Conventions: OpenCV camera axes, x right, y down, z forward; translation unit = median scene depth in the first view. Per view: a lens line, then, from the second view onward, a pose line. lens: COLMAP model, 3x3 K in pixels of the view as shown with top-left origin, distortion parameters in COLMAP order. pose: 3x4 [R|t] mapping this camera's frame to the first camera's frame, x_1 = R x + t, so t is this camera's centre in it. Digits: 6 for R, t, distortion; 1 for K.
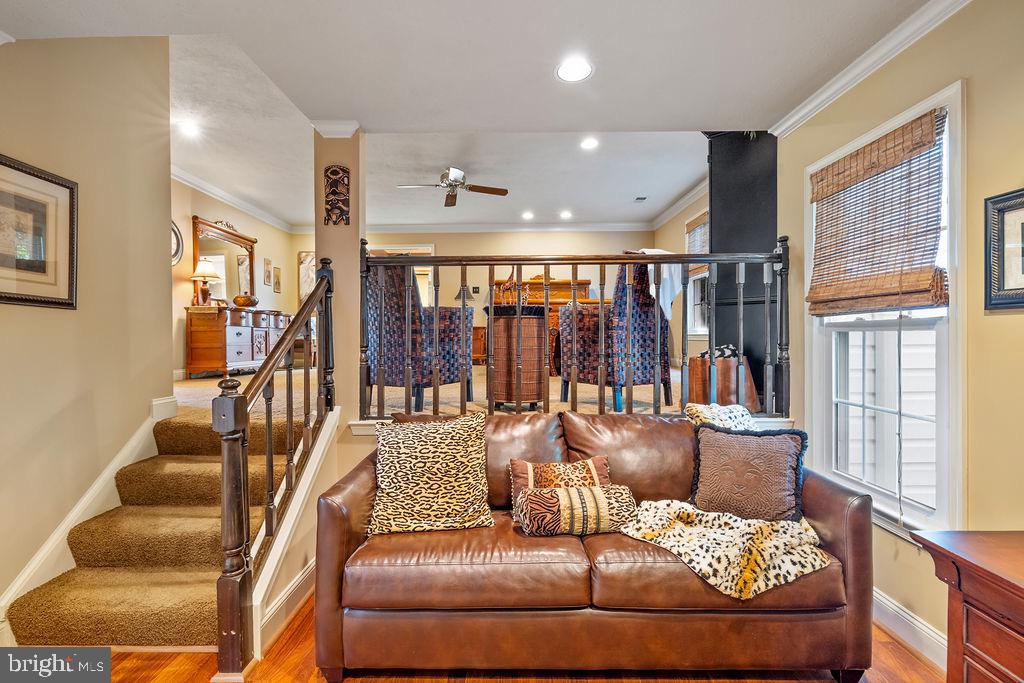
lens RADIAL K [[441.3, 0, 511.0], [0, 441.3, 341.6], [0, 0, 1]] dist [0.000069, -0.000034]
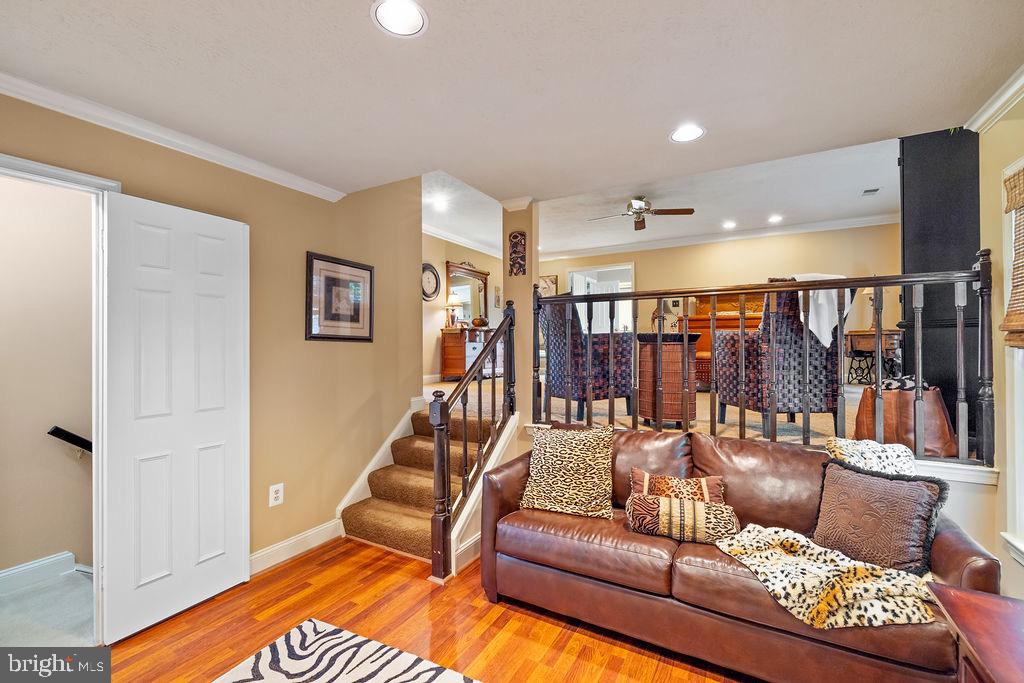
lens RADIAL K [[441.3, 0, 514.7], [0, 441.3, 342.2], [0, 0, 1]] dist [0.000069, -0.000034]
pose [[0.874223, 0.000480, -0.485524, 0.287455], [-0.005187, 0.999952, -0.008349, -0.060126], [0.485497, 0.009817, 0.874183, -0.194861]]
